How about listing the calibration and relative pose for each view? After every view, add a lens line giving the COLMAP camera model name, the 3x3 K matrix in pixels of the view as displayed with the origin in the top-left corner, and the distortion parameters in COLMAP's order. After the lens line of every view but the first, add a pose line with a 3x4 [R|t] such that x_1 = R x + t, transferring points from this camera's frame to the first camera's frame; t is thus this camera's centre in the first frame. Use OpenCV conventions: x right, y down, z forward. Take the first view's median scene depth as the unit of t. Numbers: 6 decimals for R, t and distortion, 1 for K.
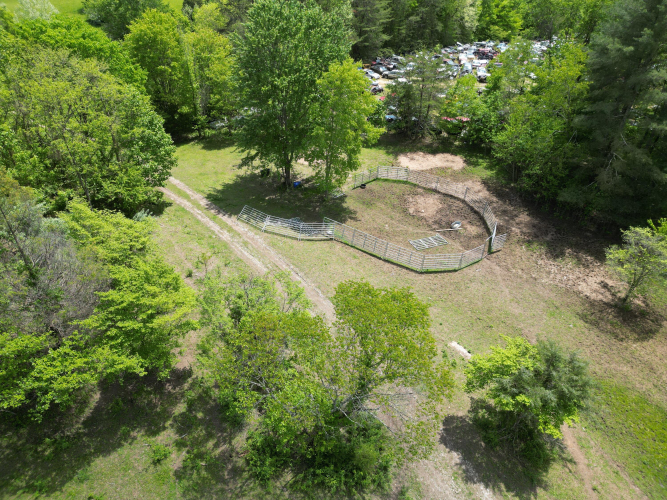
lens RADIAL K [[455.4, 0, 333.5], [0, 455.4, 250.0], [0, 0, 1]] dist [0.039452, -0.047115]
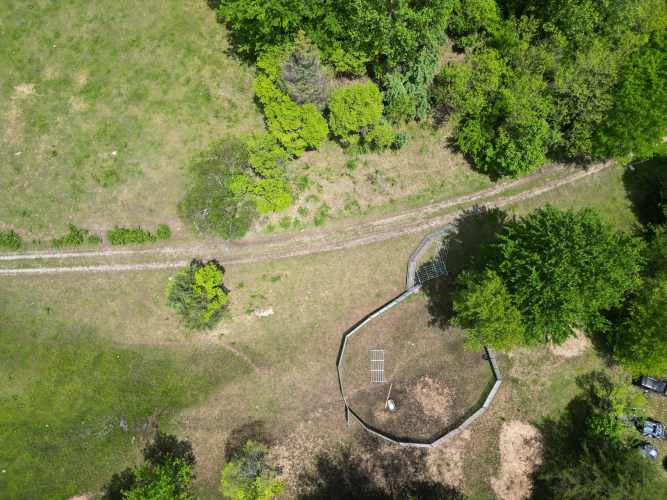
lens RADIAL K [[455.4, 0, 333.5], [0, 455.4, 250.0], [0, 0, 1]] dist [0.039452, -0.047115]
pose [[-0.401673, 0.887282, -0.226690, 0.239428], [-0.572255, -0.049929, 0.818555, -0.836287], [0.714971, 0.458516, 0.527807, 0.154076]]
